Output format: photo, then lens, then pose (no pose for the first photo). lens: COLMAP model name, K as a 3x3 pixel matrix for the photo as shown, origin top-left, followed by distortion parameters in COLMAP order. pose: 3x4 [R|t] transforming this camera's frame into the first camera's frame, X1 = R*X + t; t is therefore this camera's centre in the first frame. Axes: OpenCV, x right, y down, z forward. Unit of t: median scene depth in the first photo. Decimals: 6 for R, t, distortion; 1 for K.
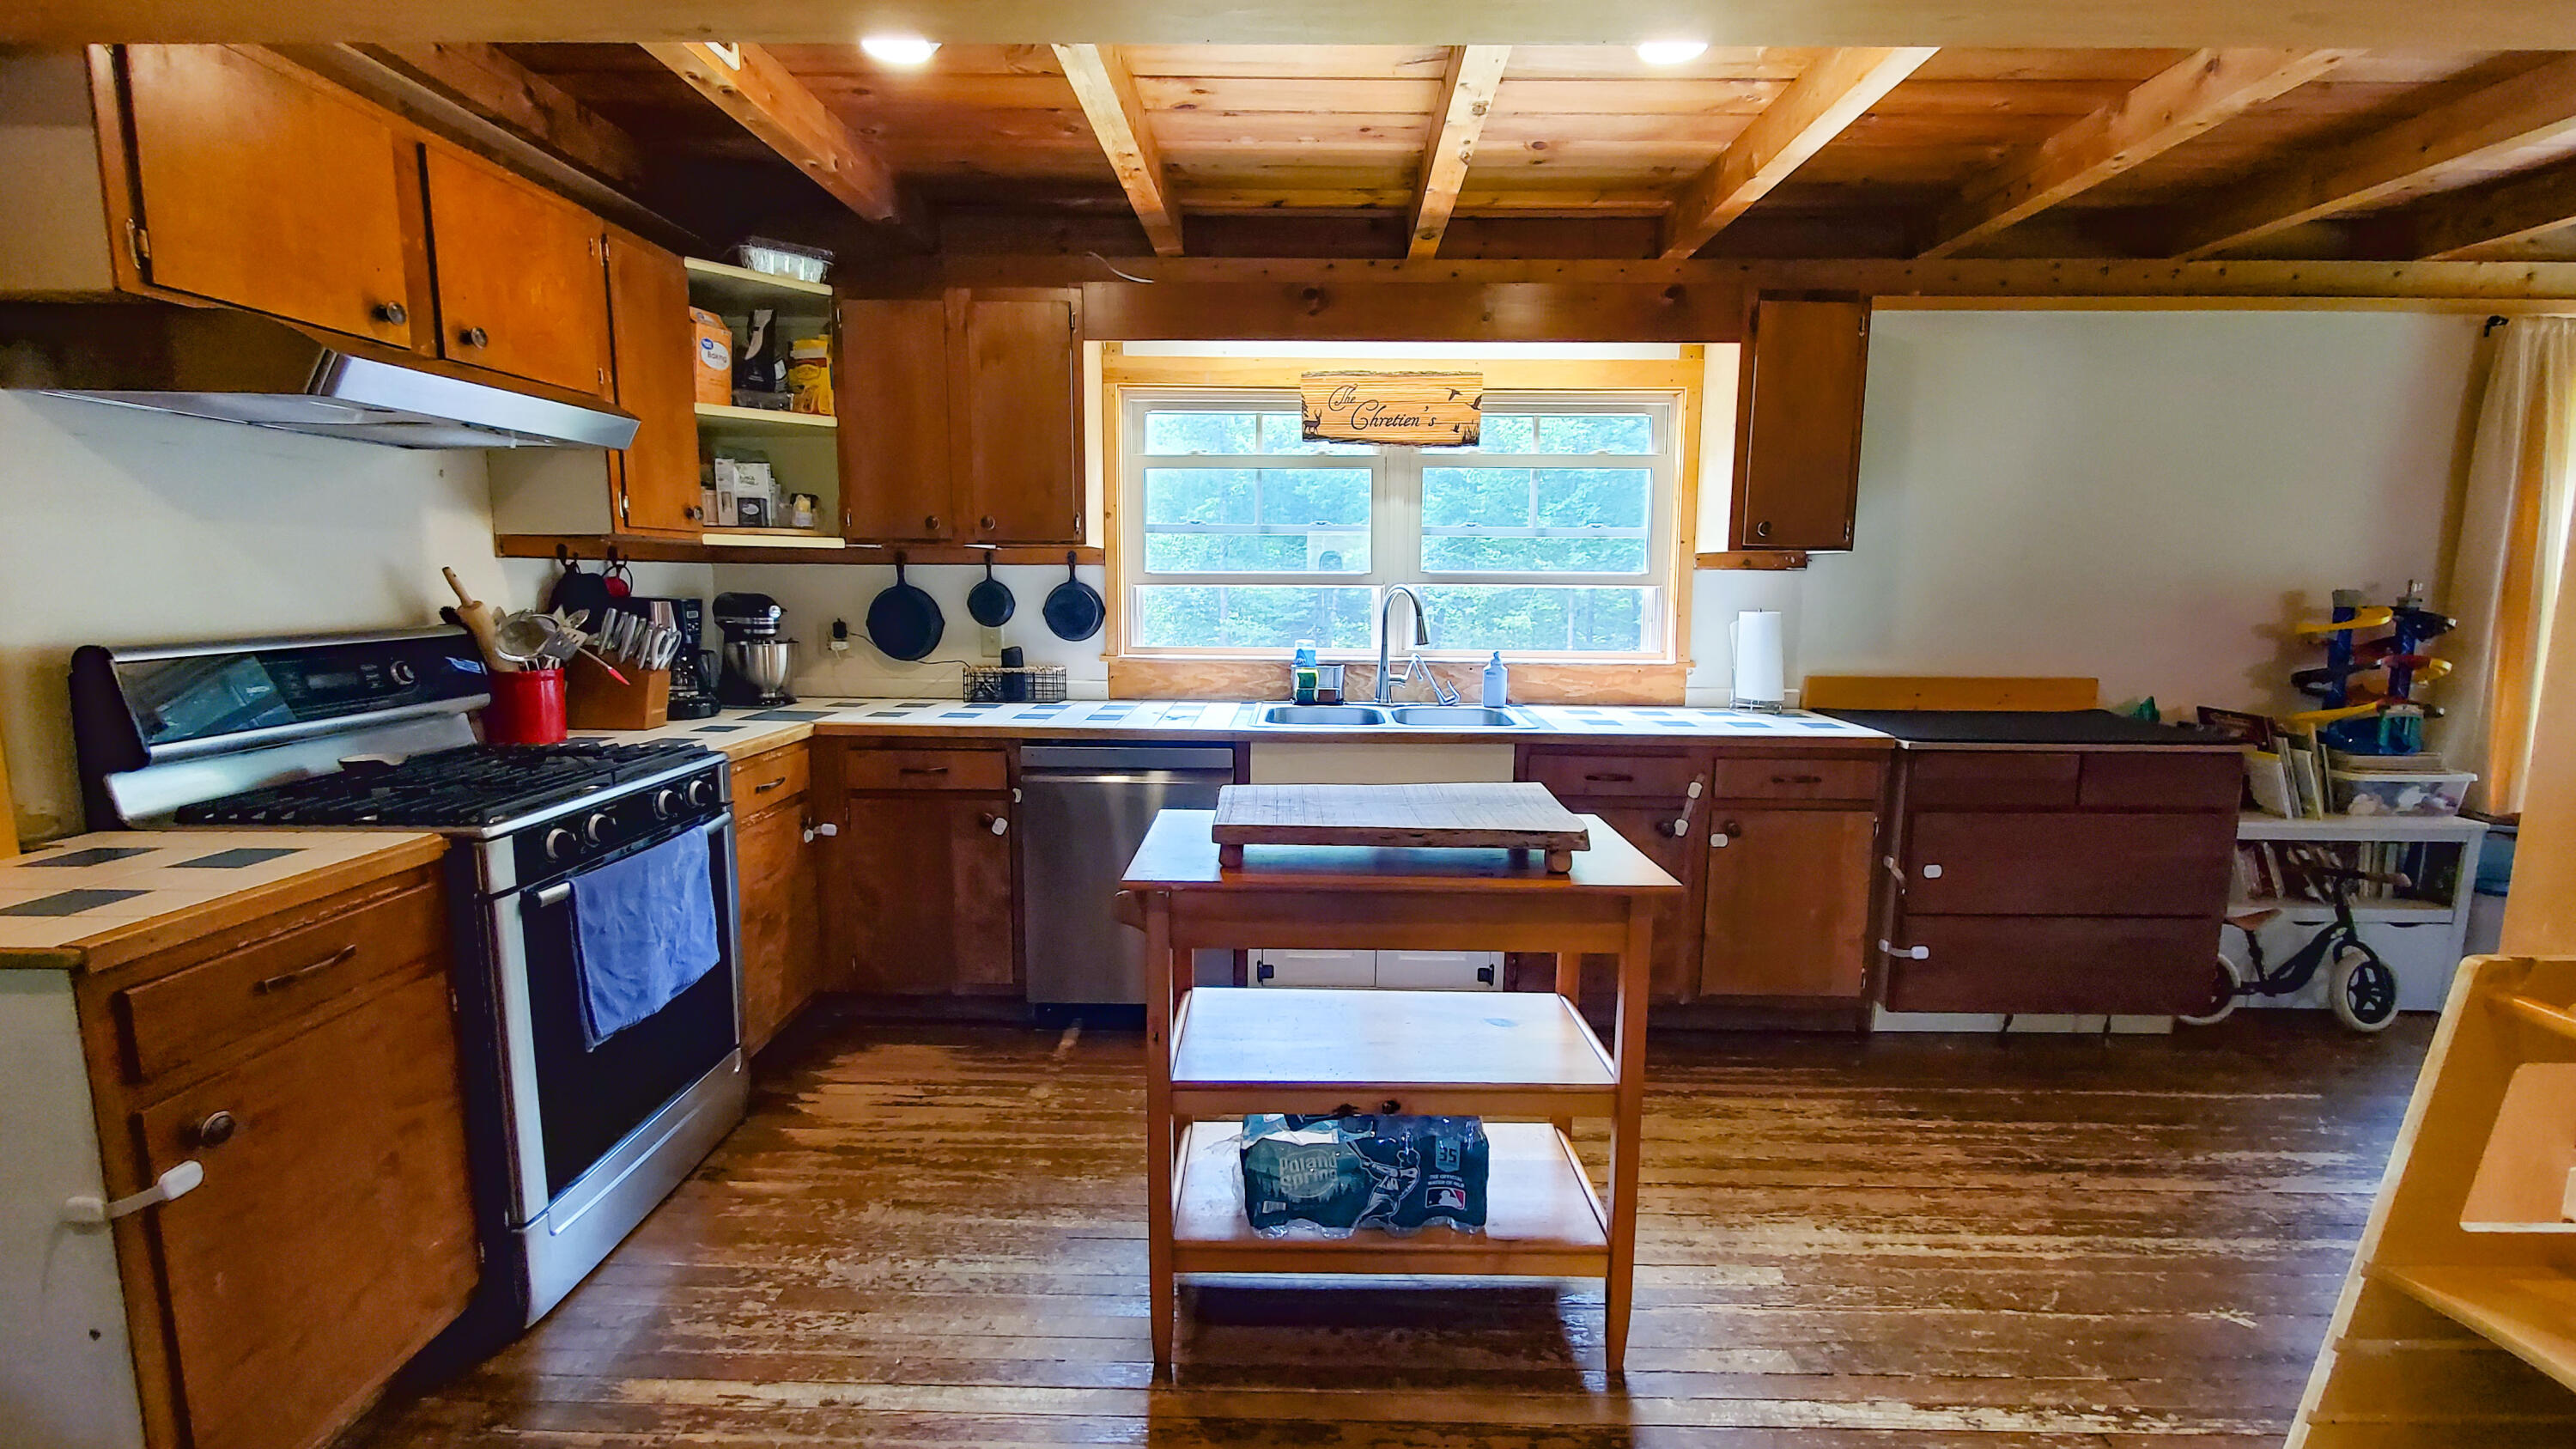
lens RADIAL K [[1035.6, 0, 1309.2], [0, 1035.6, 715.0], [0, 0, 1]] dist [-0.000048, -0.001444]
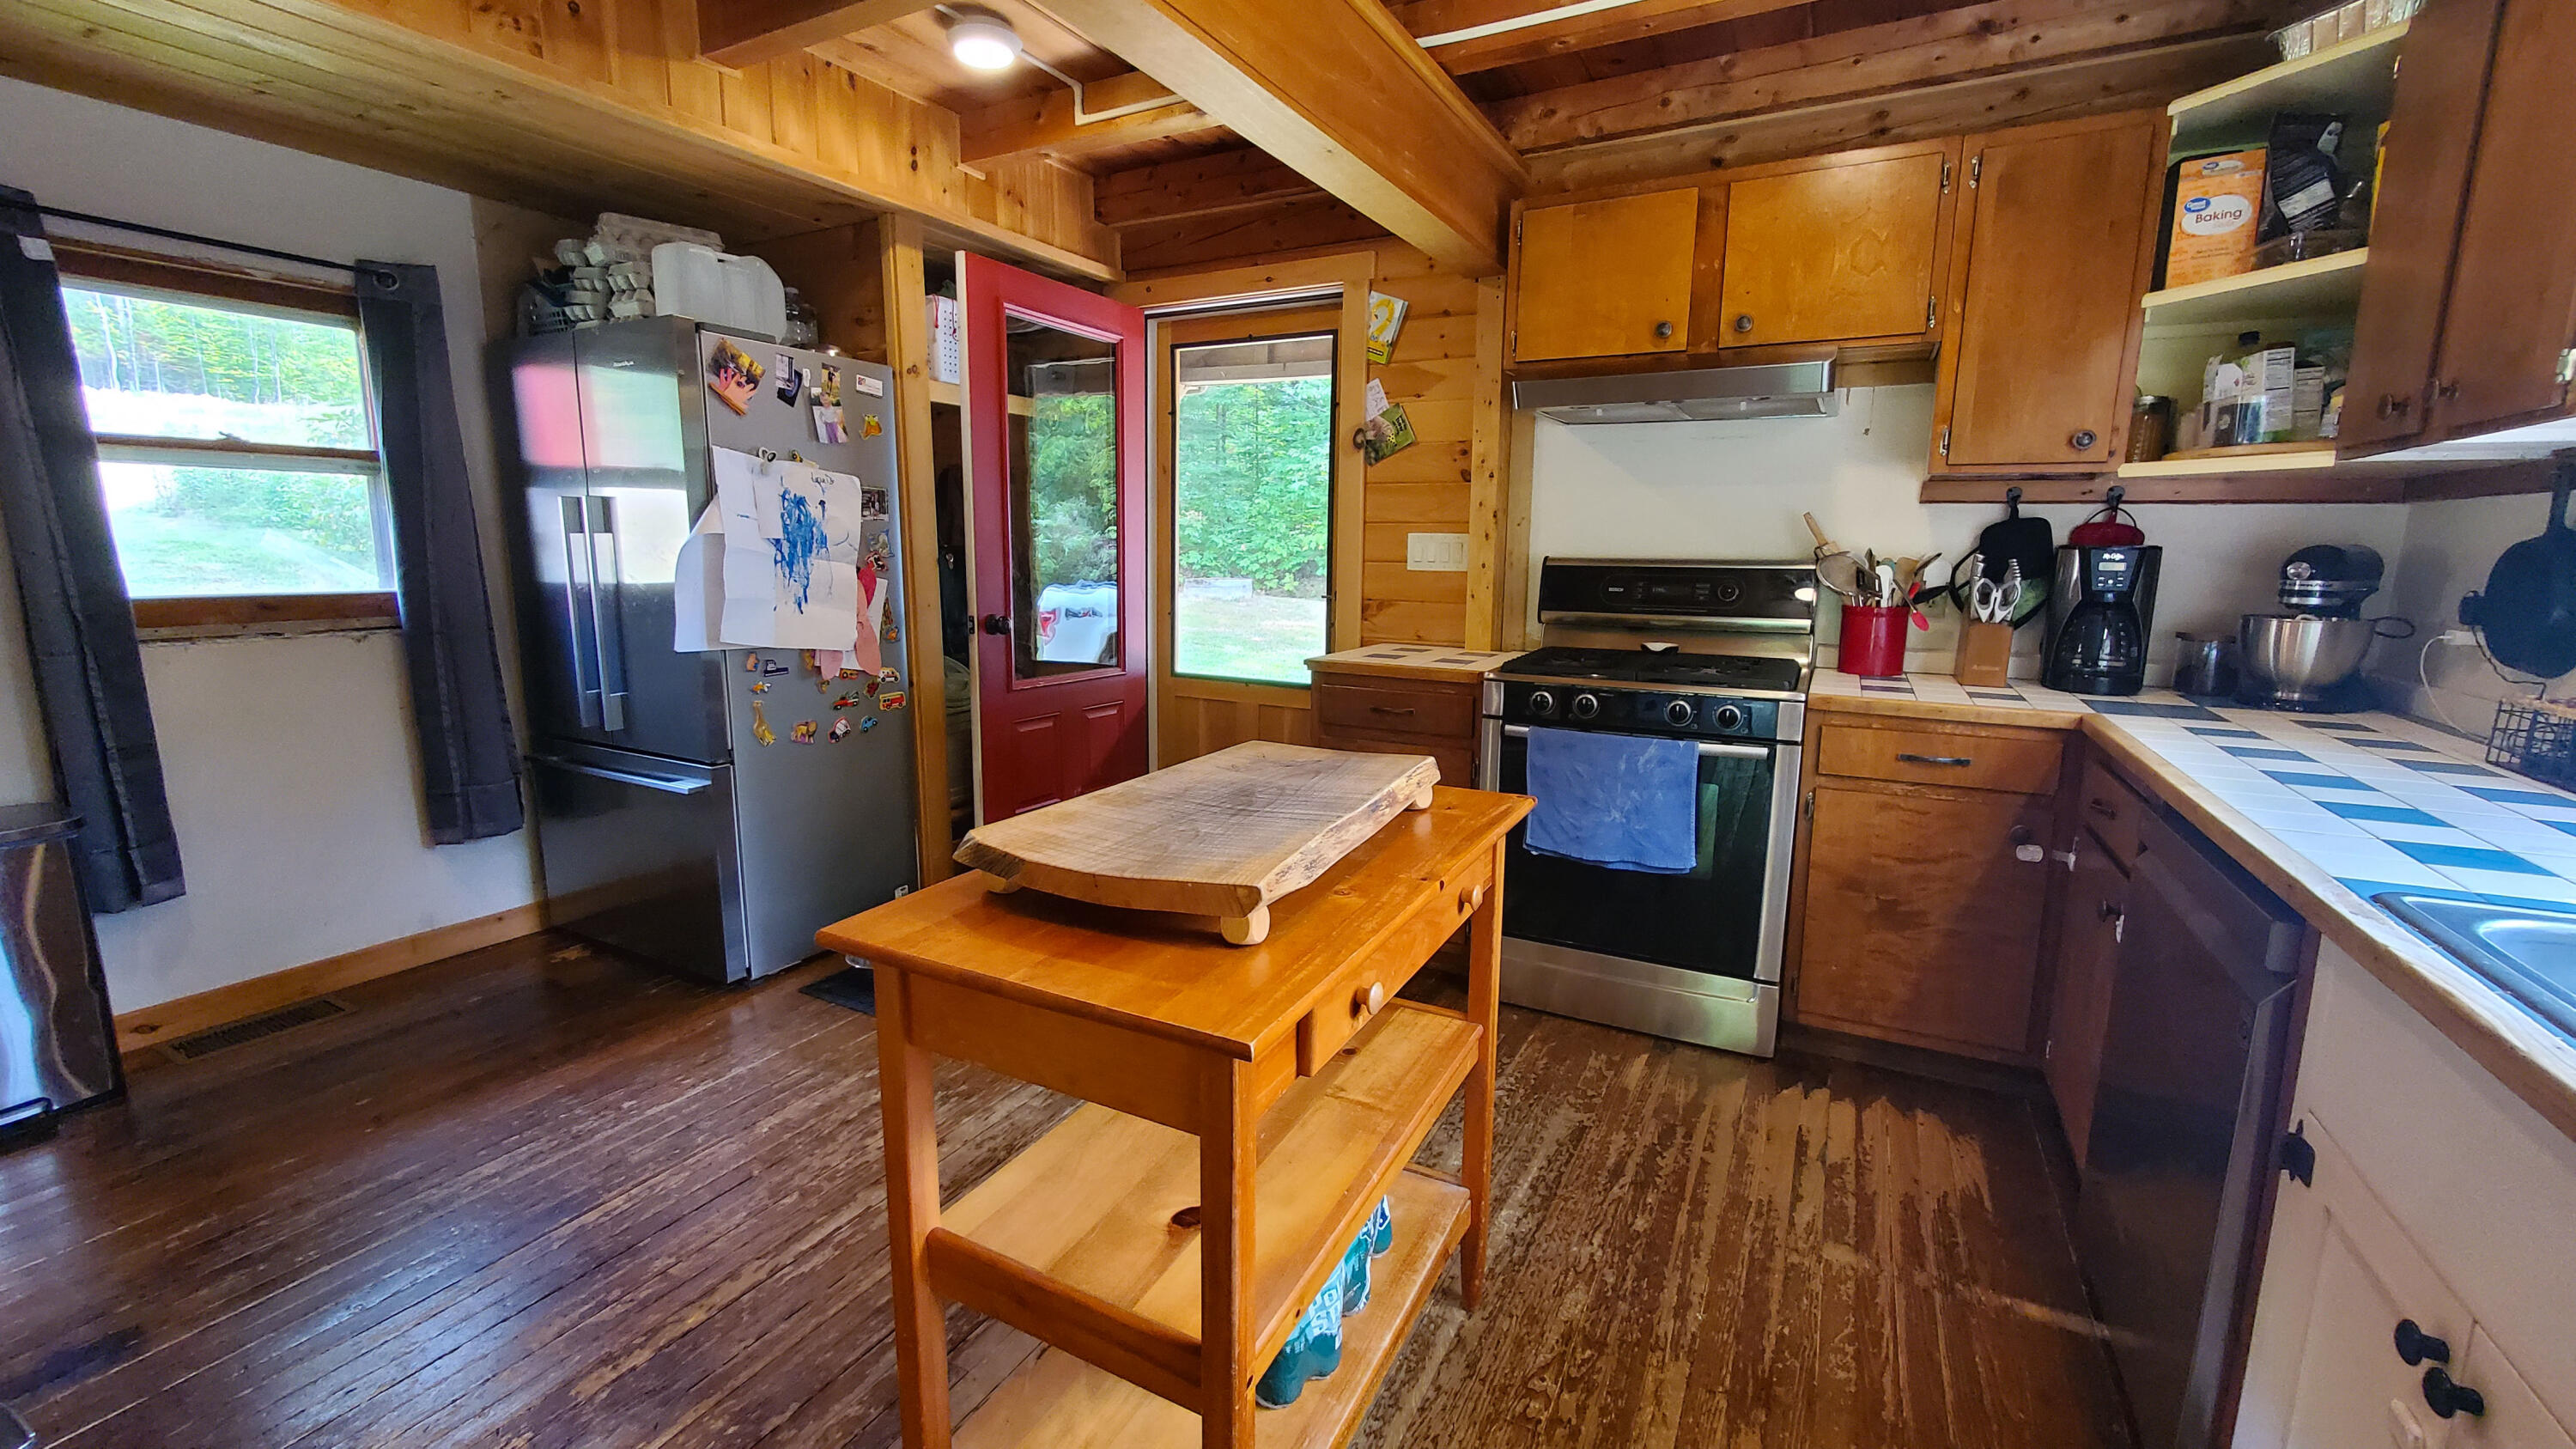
lens RADIAL K [[1035.6, 0, 1289.1], [0, 1035.6, 713.1], [0, 0, 1]] dist [-0.000048, -0.001444]
pose [[-0.473005, 0.132478, -0.871043, 0.498888], [-0.130503, 0.967191, 0.217968, -0.092416], [0.871341, 0.216774, -0.440197, 0.970021]]
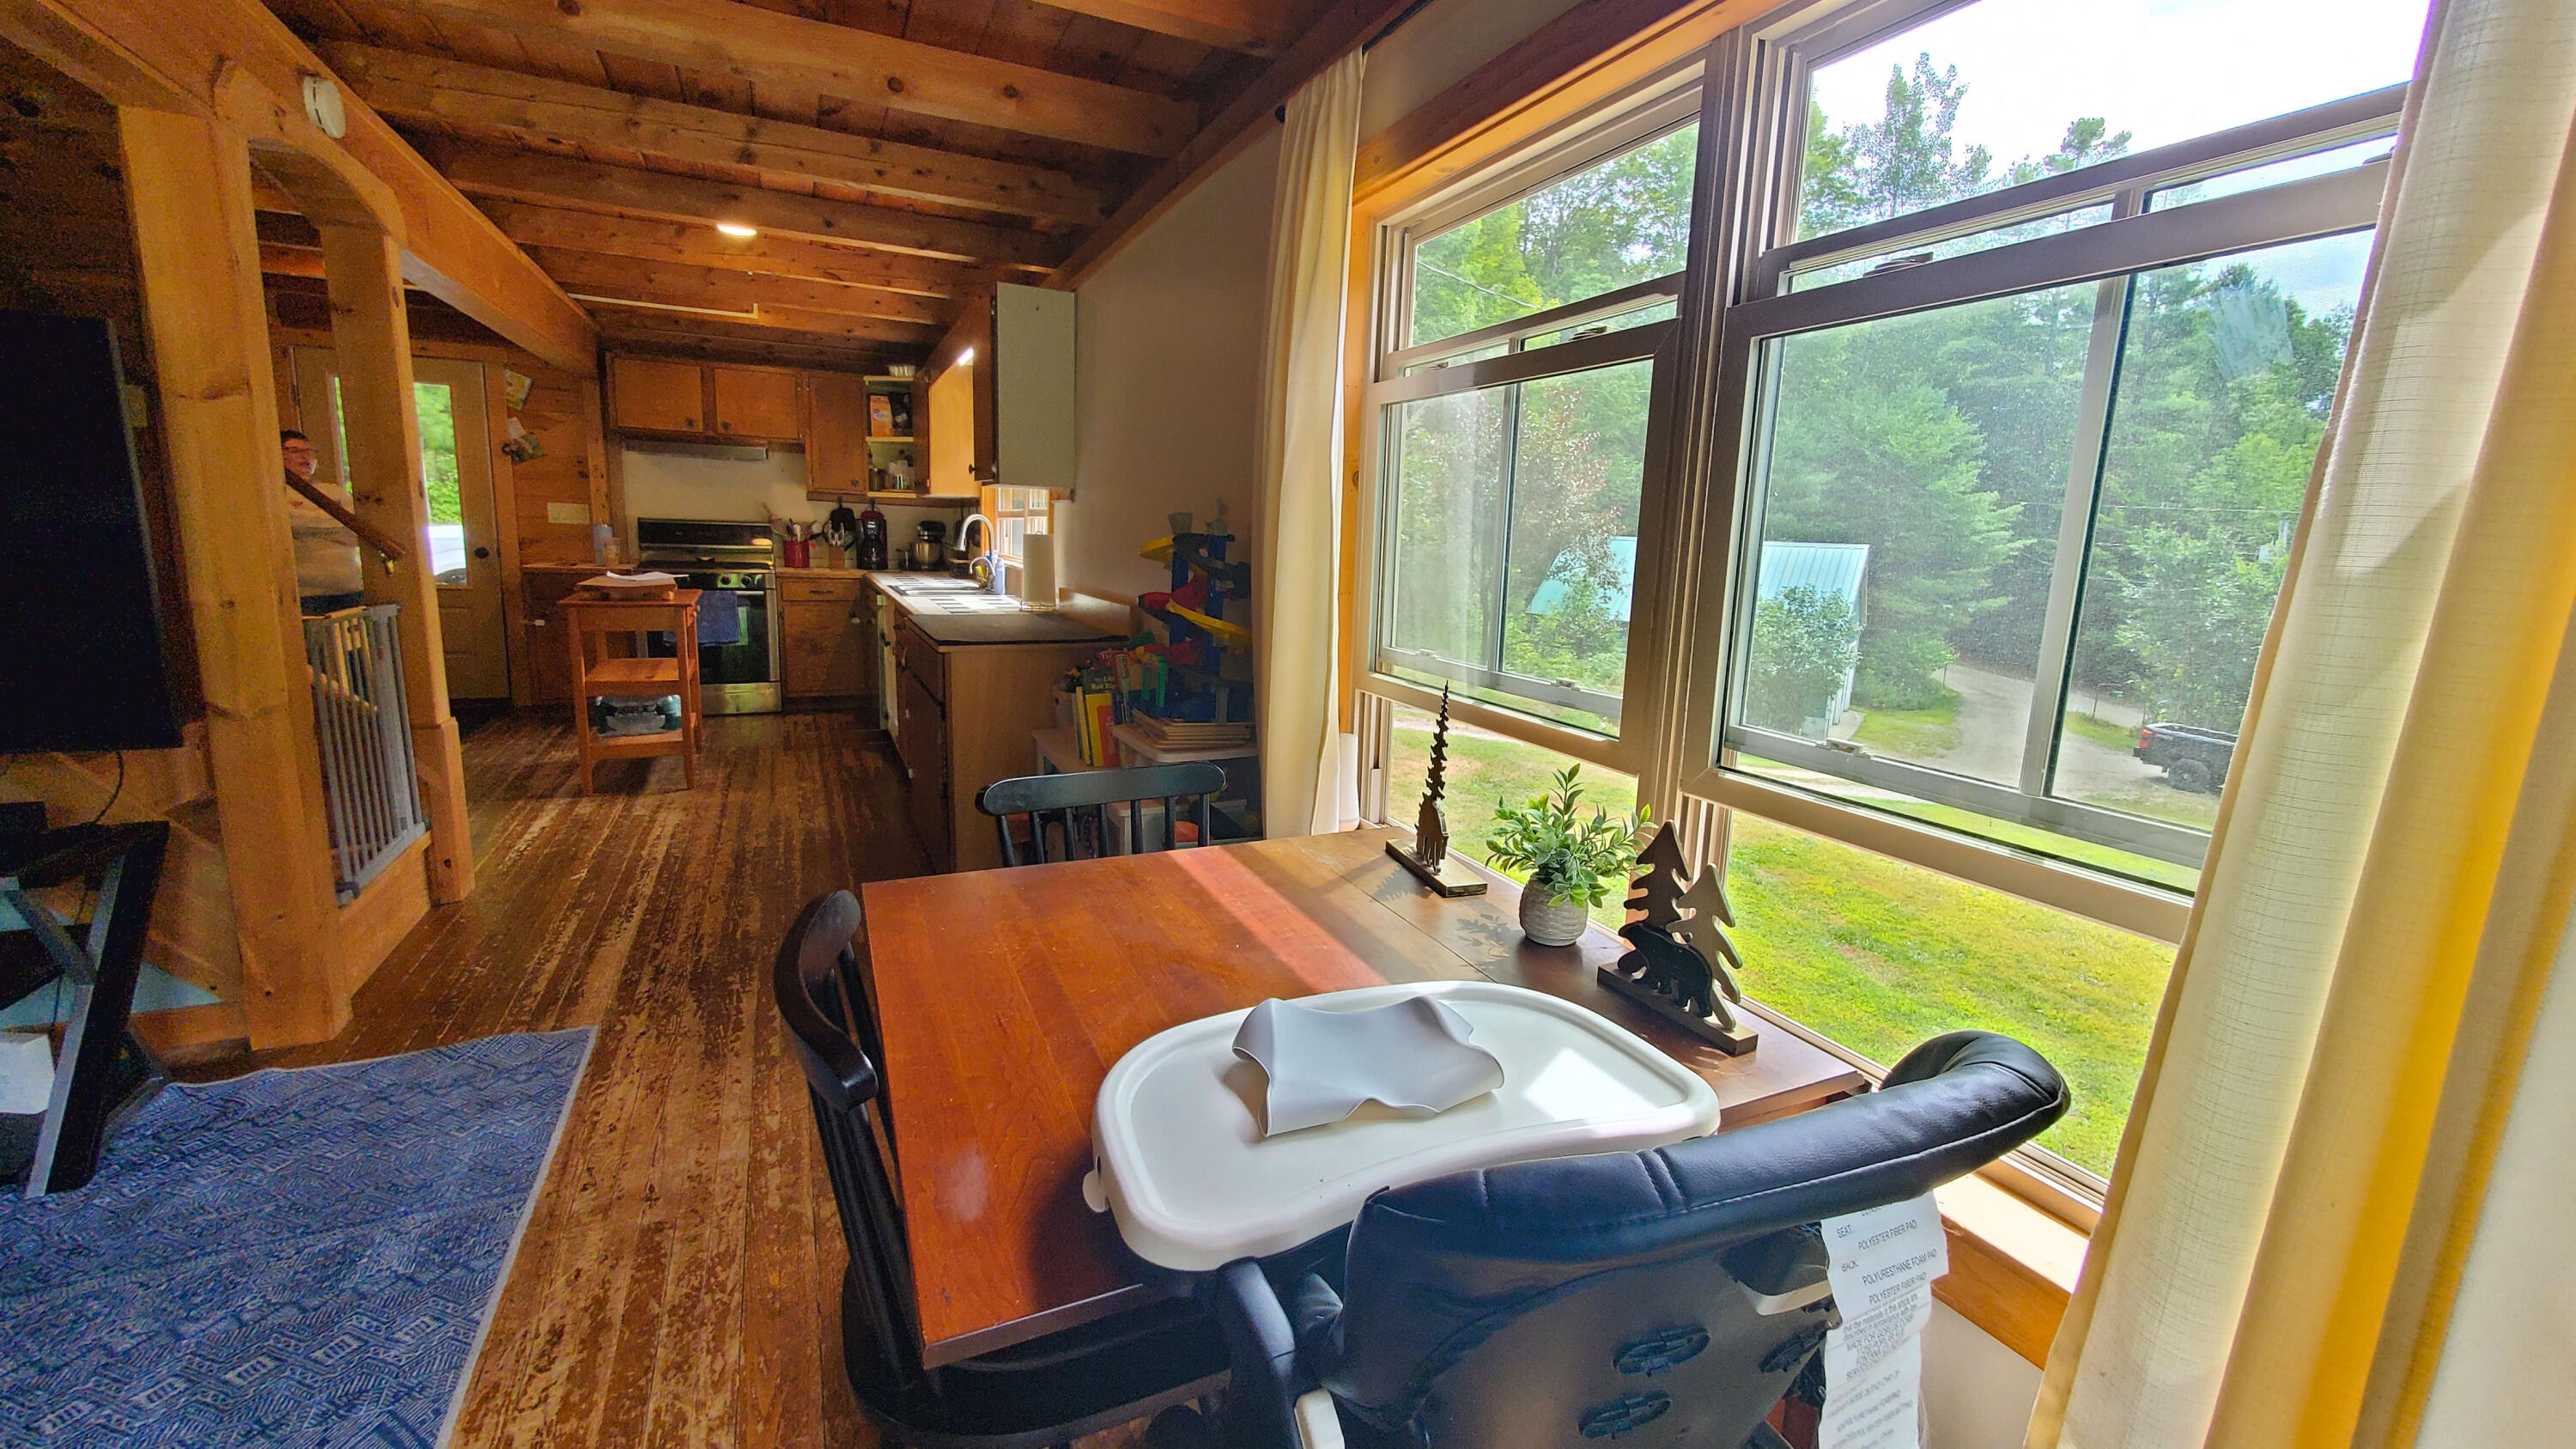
lens RADIAL K [[1035.6, 0, 1324.3], [0, 1035.6, 718.0], [0, 0, 1]] dist [-0.000048, -0.001444]
pose [[0.458115, 0.161529, -0.874094, 2.385664], [-0.154777, 0.982824, 0.100503, -0.075849], [0.875314, 0.089248, 0.475247, 0.967846]]
